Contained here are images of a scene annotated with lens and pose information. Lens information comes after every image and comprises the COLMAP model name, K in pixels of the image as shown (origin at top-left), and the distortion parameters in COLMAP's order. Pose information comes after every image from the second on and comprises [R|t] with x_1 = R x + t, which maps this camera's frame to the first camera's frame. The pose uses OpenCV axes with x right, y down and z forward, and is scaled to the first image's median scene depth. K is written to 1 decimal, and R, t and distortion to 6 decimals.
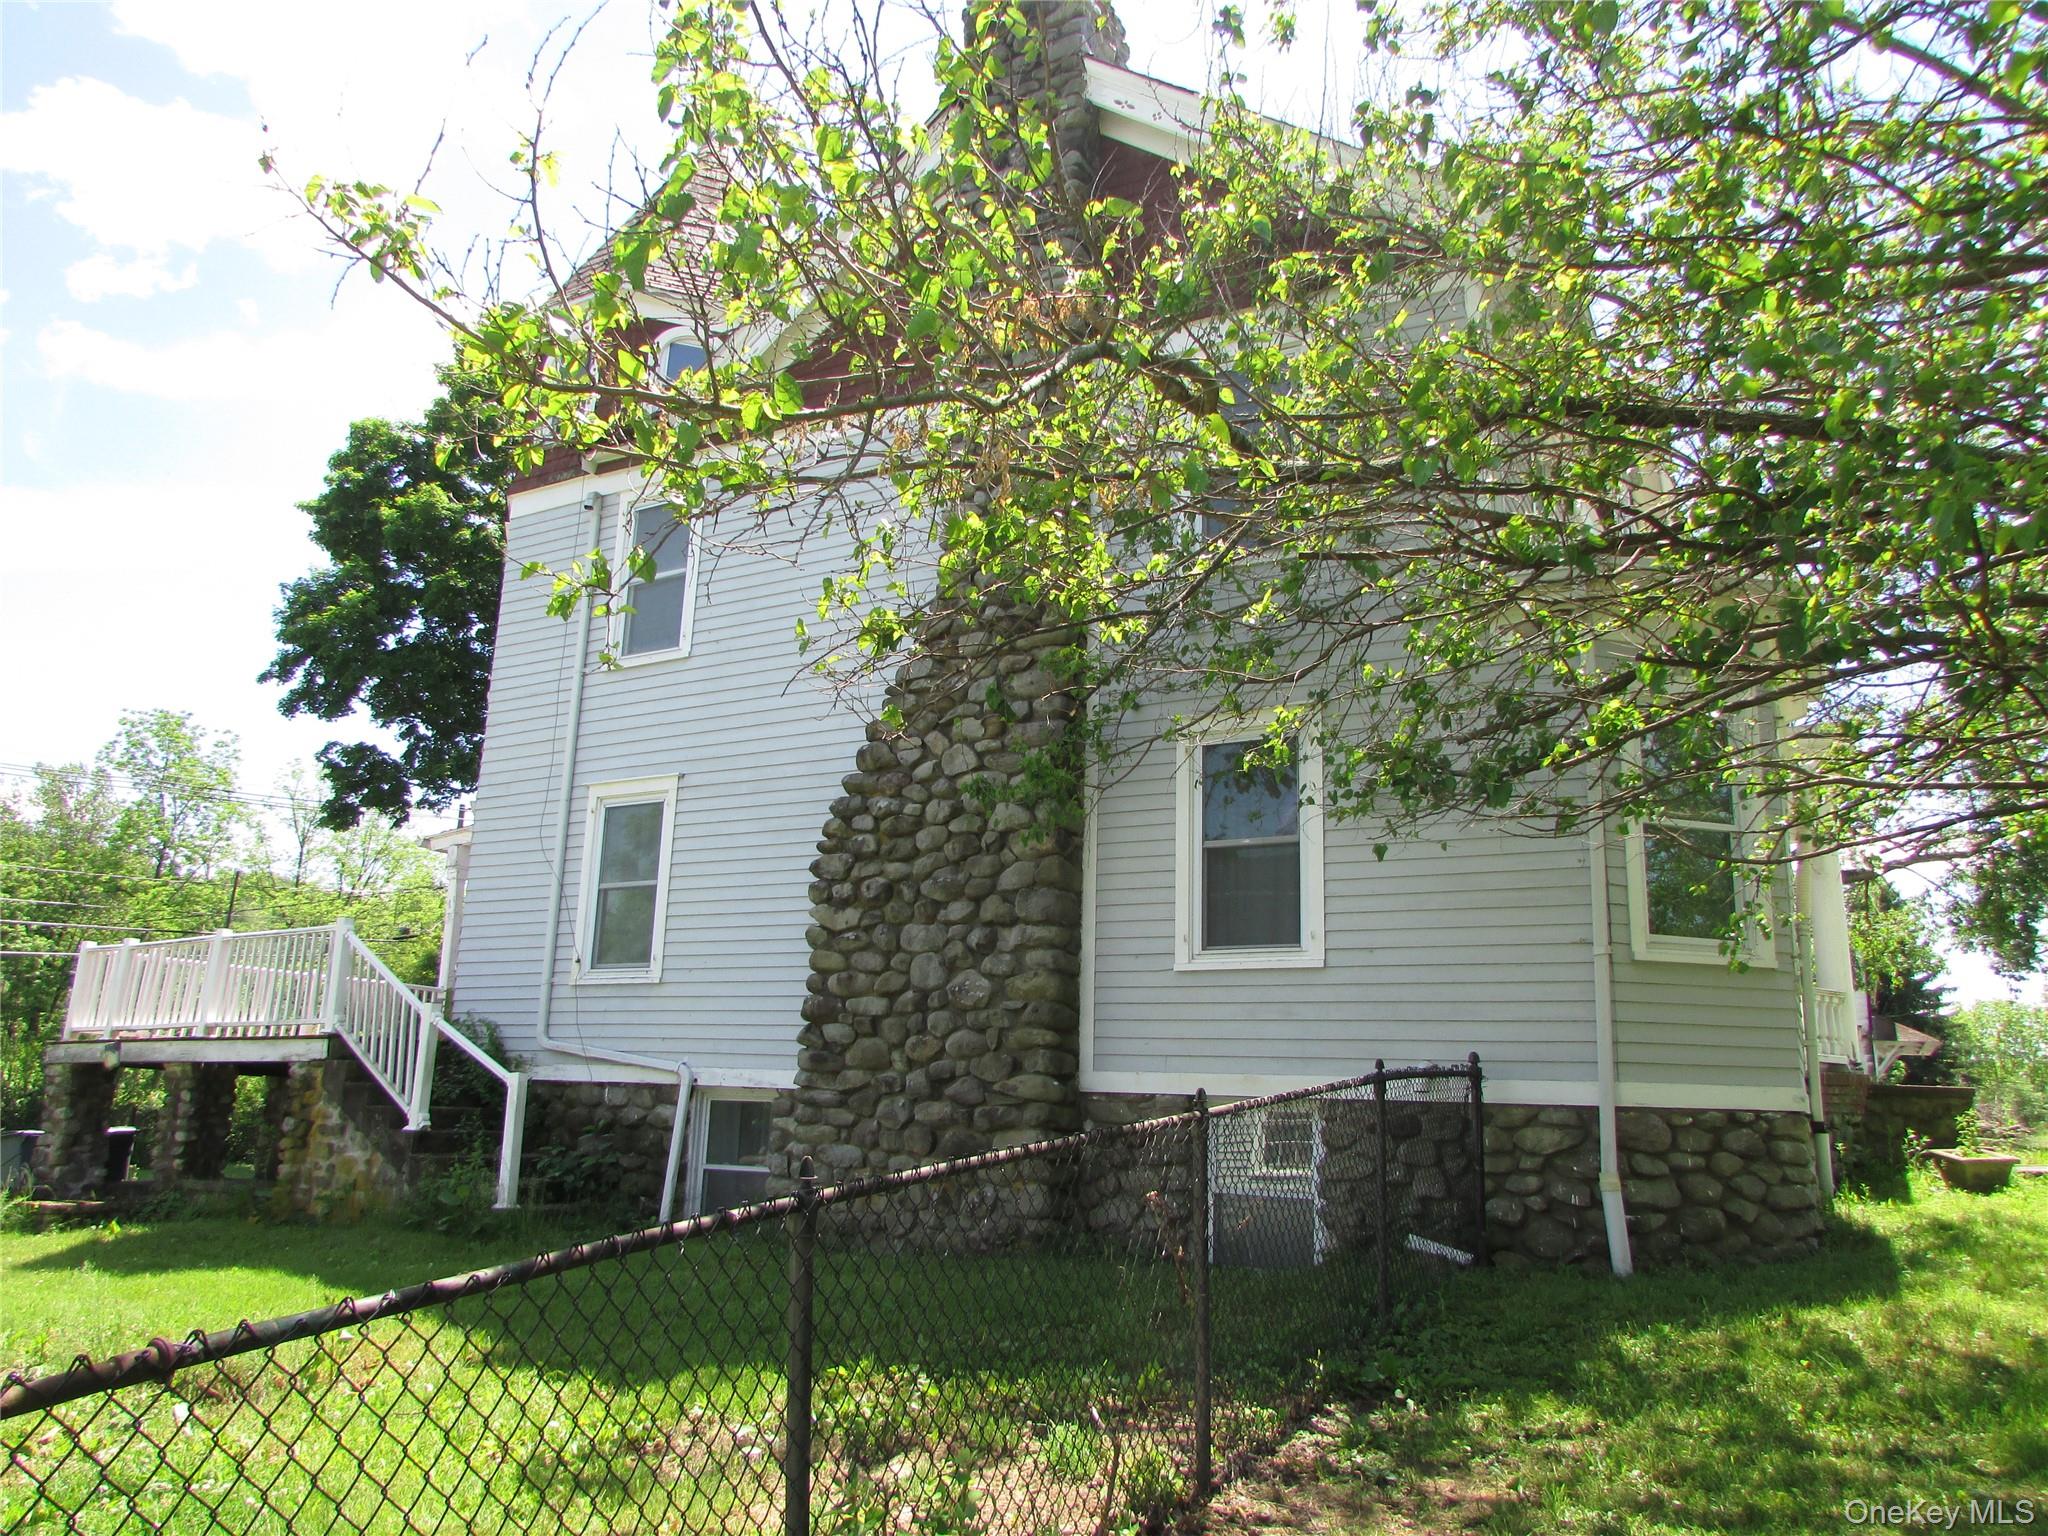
lens RADIAL K [[1478.2, 0, 1015.1], [0, 1478.2, 763.9], [0, 0, 1]] dist [-0.017926, -0.002476]
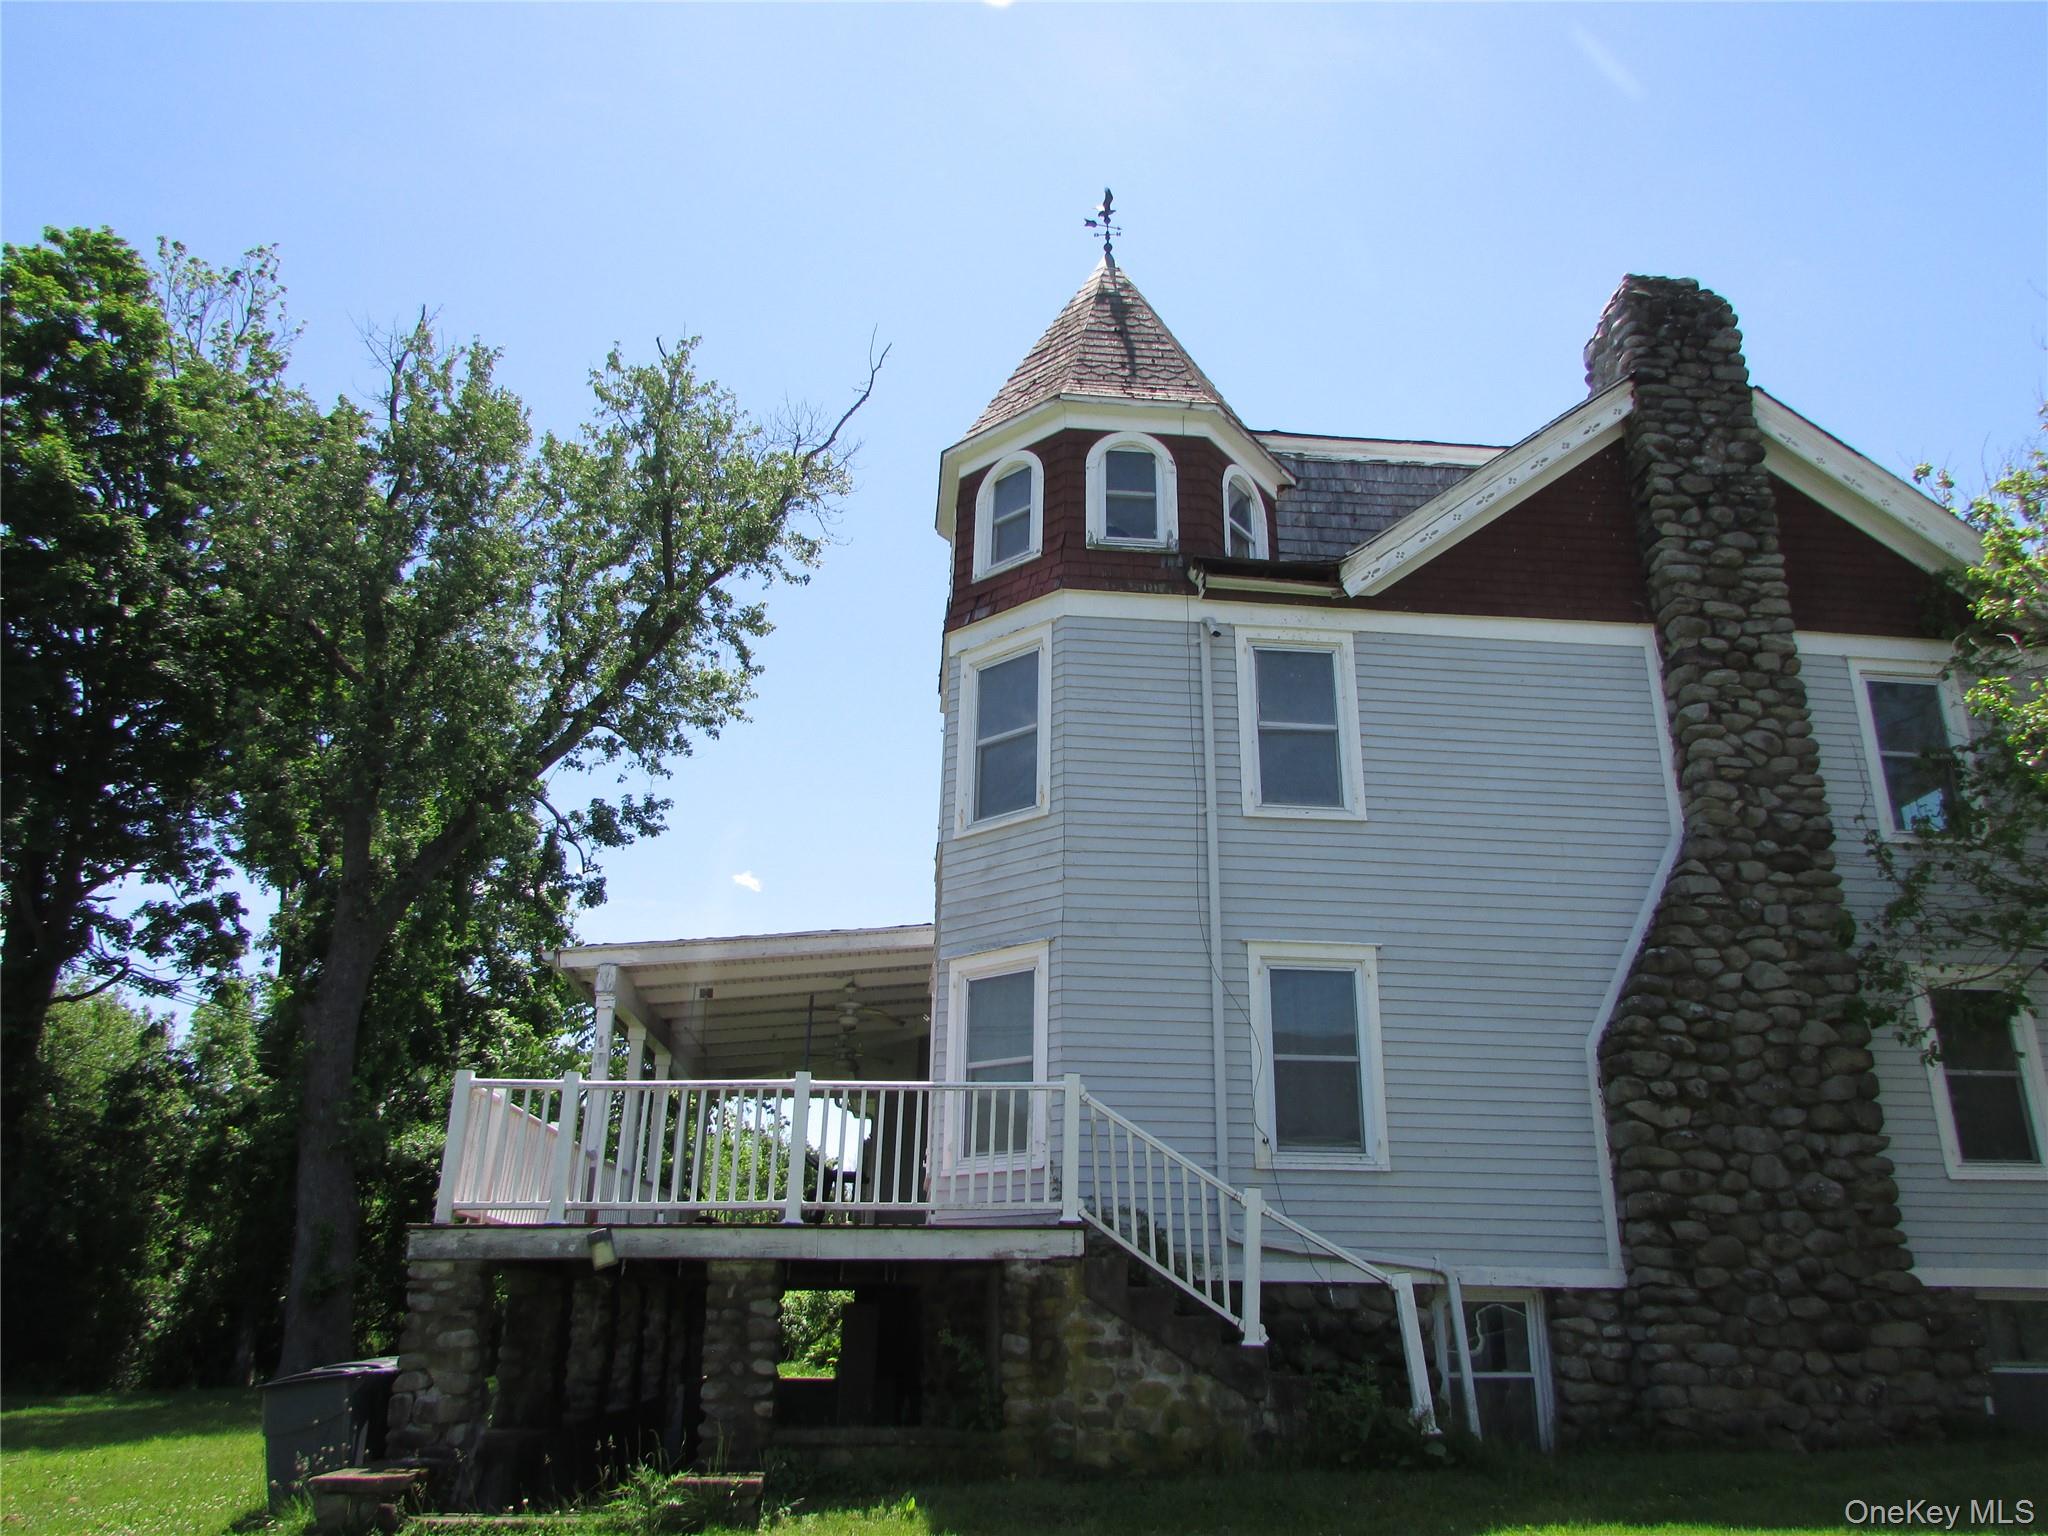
lens RADIAL K [[1478.2, 0, 1028.8], [0, 1478.2, 776.3], [0, 0, 1]] dist [-0.017926, -0.002476]
pose [[0.813447, 0.183709, 0.551865, -1.097277], [-0.119215, 0.981327, -0.150950, 0.080907], [-0.569291, 0.056999, 0.820158, 0.404154]]
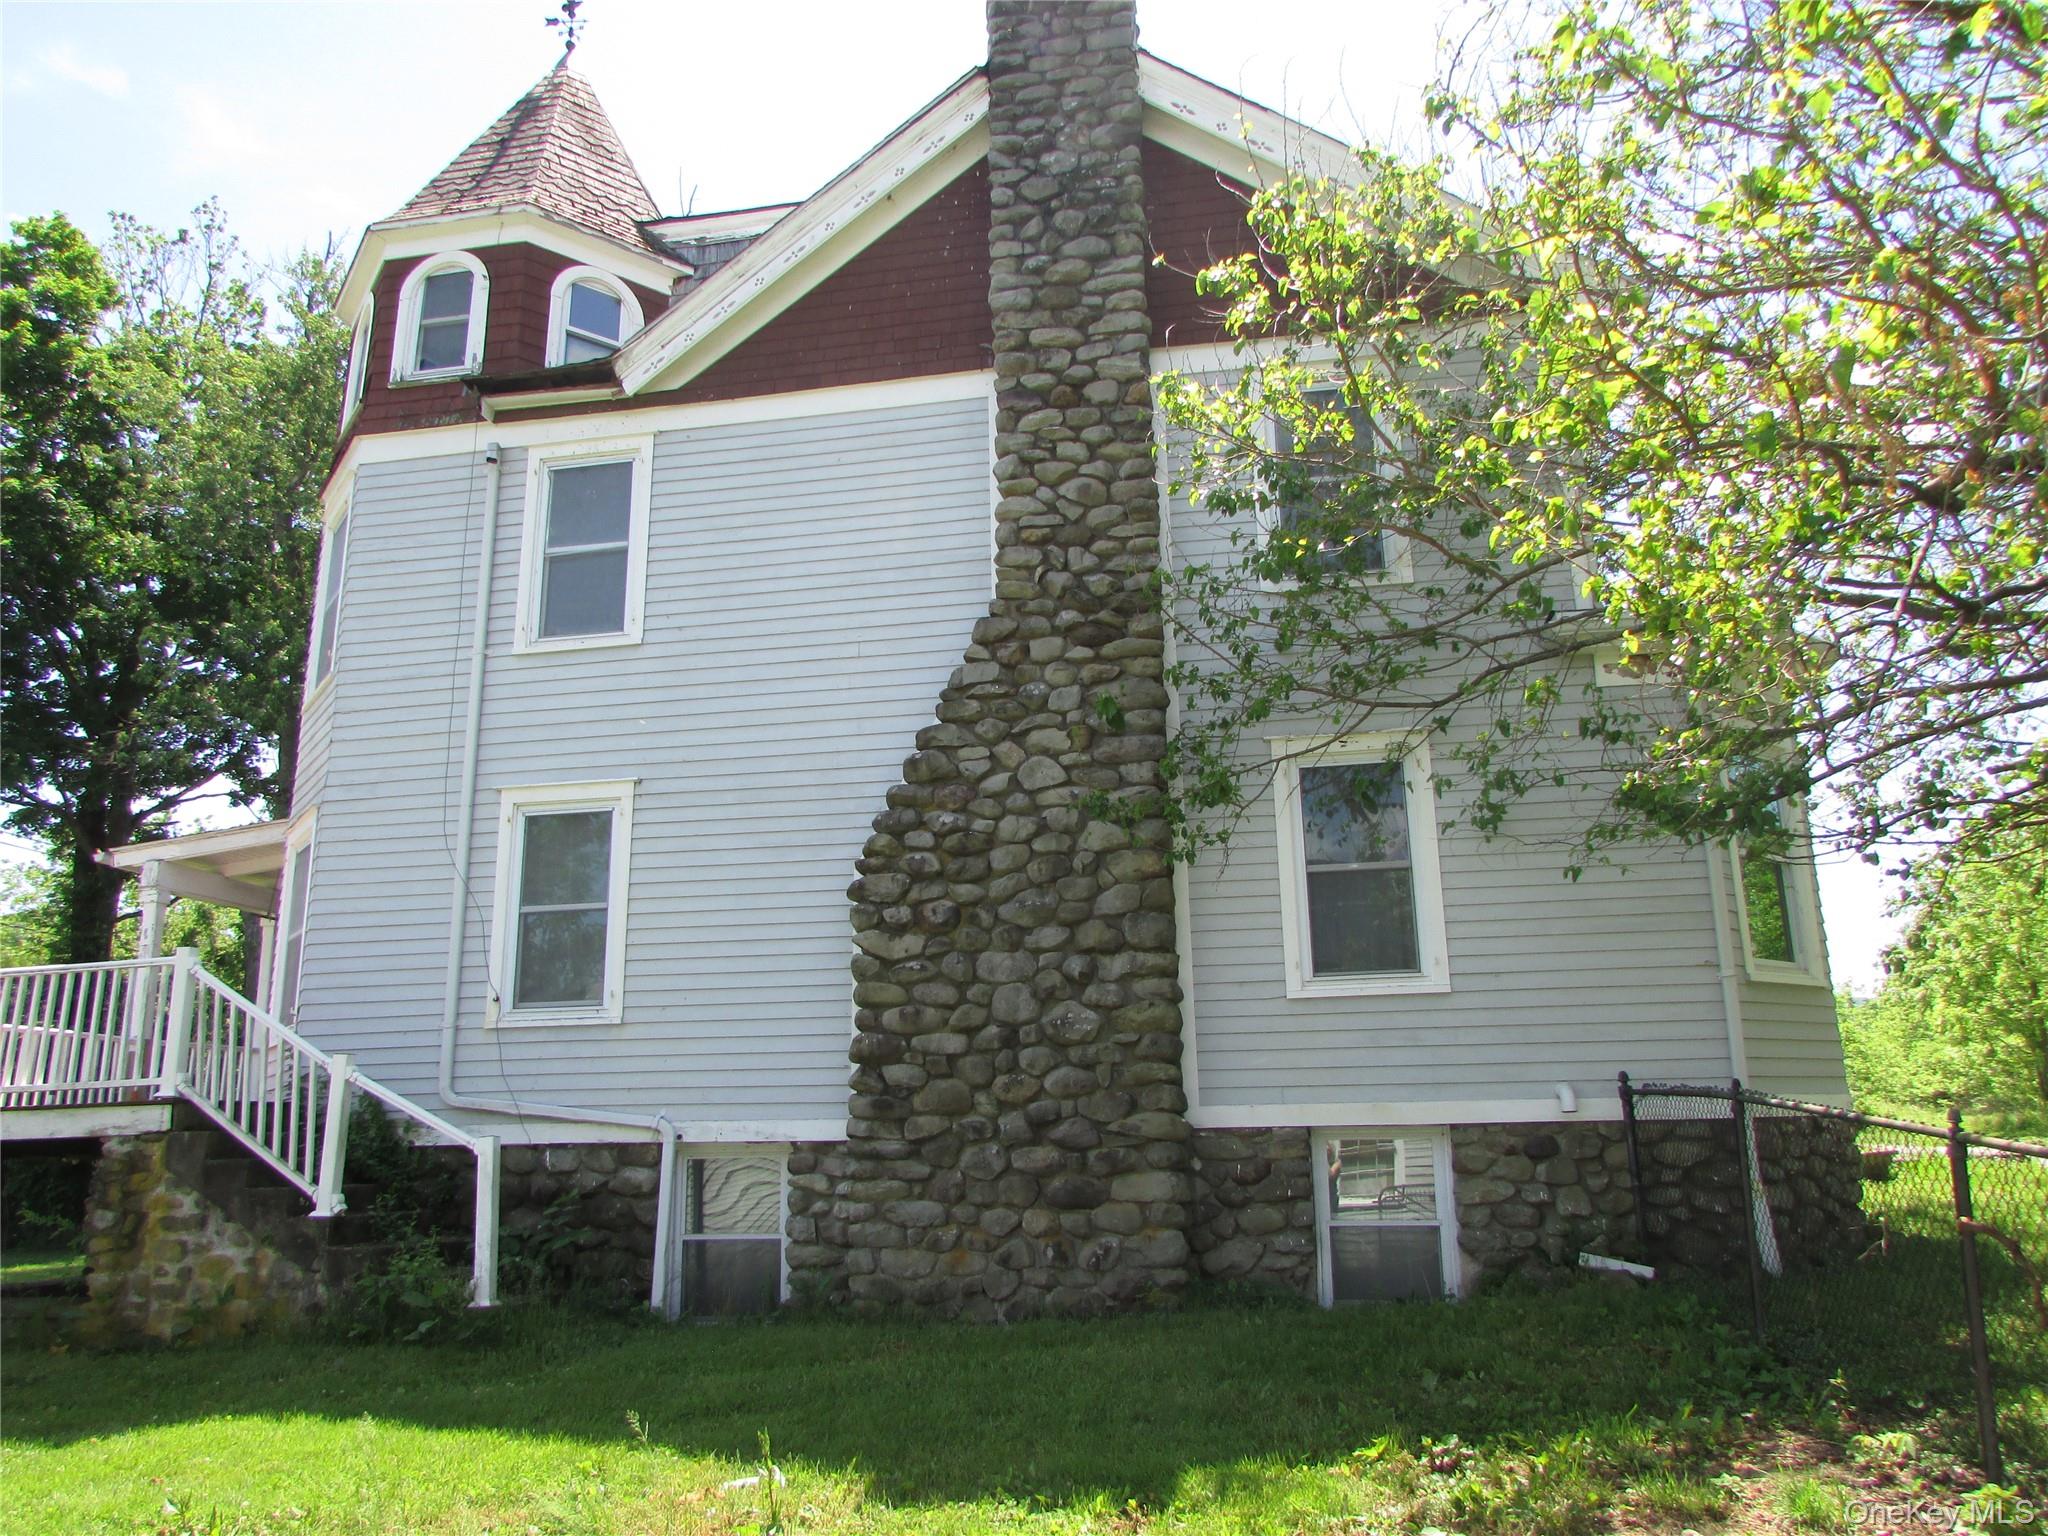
lens RADIAL K [[1478.2, 0, 1015.6], [0, 1478.2, 759.0], [0, 0, 1]] dist [-0.017926, -0.002476]
pose [[0.939221, 0.040243, 0.340946, -0.362973], [-0.031255, 0.999005, -0.031819, 0.018127], [-0.341887, 0.019228, 0.939544, 0.136647]]
